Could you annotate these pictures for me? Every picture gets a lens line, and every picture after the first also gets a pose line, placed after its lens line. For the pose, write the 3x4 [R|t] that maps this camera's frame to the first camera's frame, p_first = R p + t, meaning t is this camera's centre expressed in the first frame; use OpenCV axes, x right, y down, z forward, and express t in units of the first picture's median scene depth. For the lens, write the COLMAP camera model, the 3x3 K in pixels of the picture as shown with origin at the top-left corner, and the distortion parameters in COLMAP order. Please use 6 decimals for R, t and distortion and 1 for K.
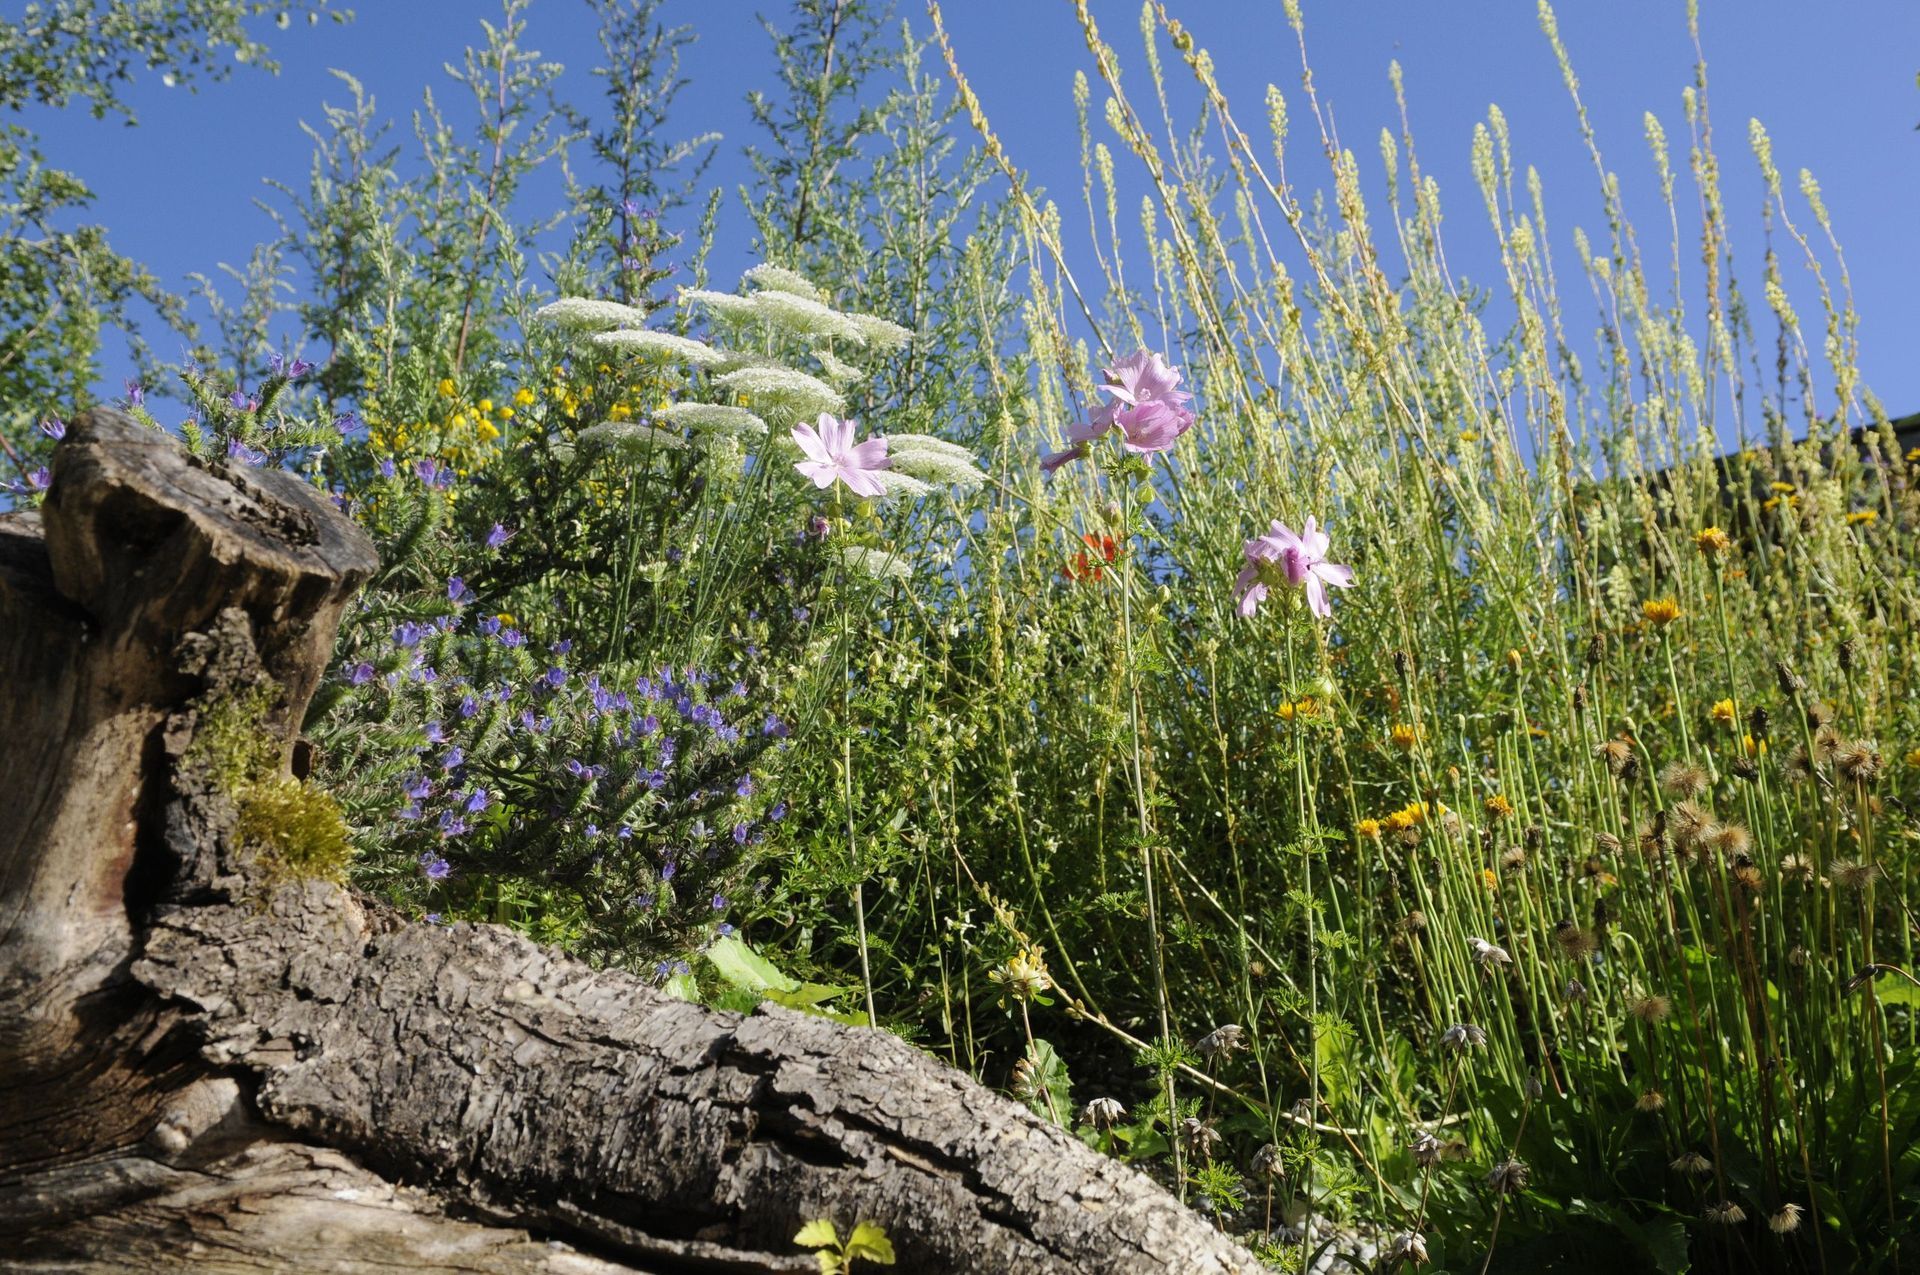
lens RADIAL K [[1821.9, 0, 960.0], [0, 1821.9, 637.5], [0, 0, 1]] dist [-0.004759, 0.005426]
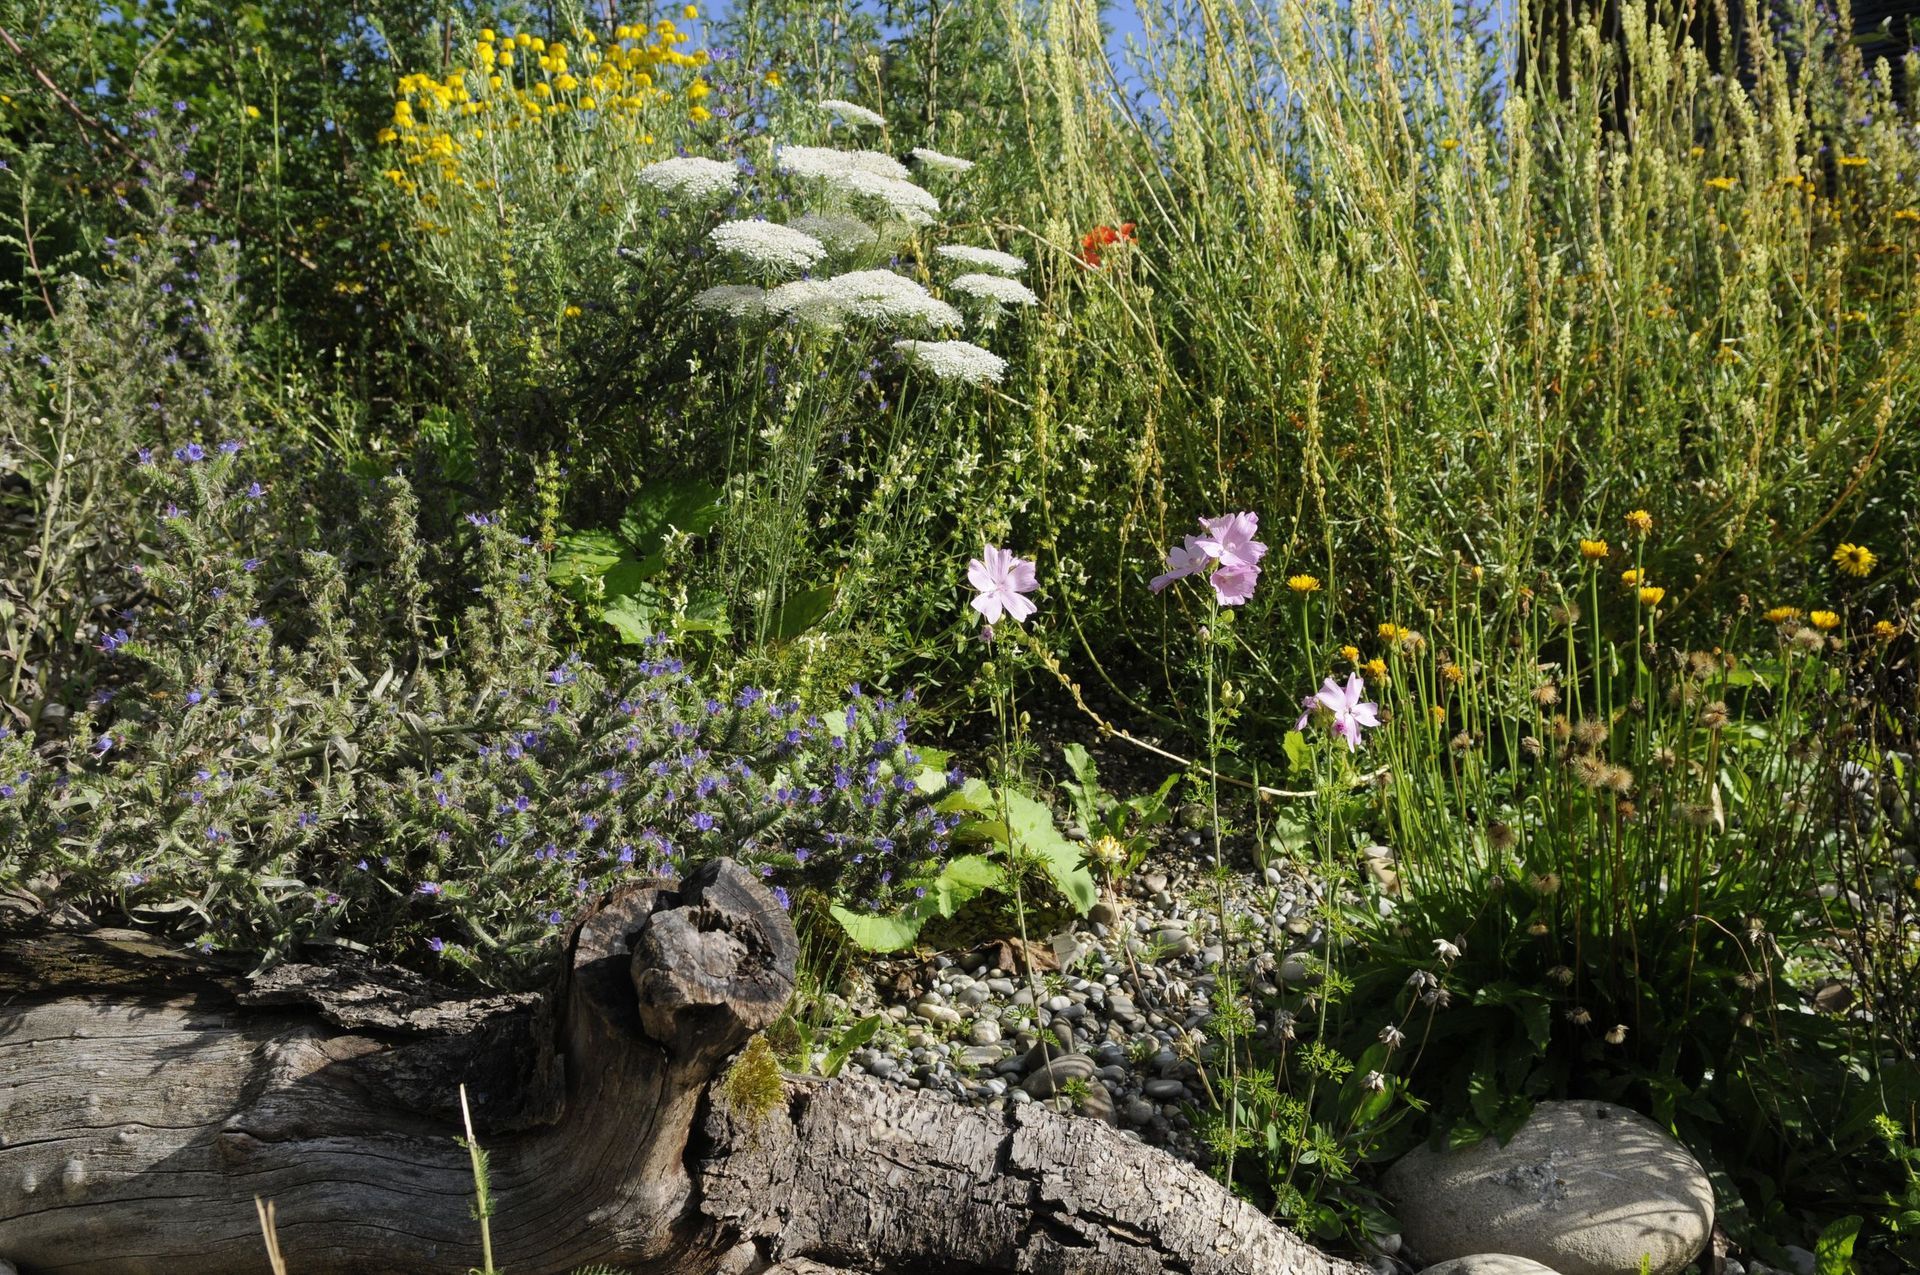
lens RADIAL K [[1821.9, 0, 960.0], [0, 1821.9, 637.5], [0, 0, 1]] dist [-0.004759, 0.005426]
pose [[0.998617, -0.020245, 0.048525, -0.254939], [-0.000671, 0.917920, 0.396764, -0.932903], [-0.052574, -0.396248, 0.916637, -0.371118]]
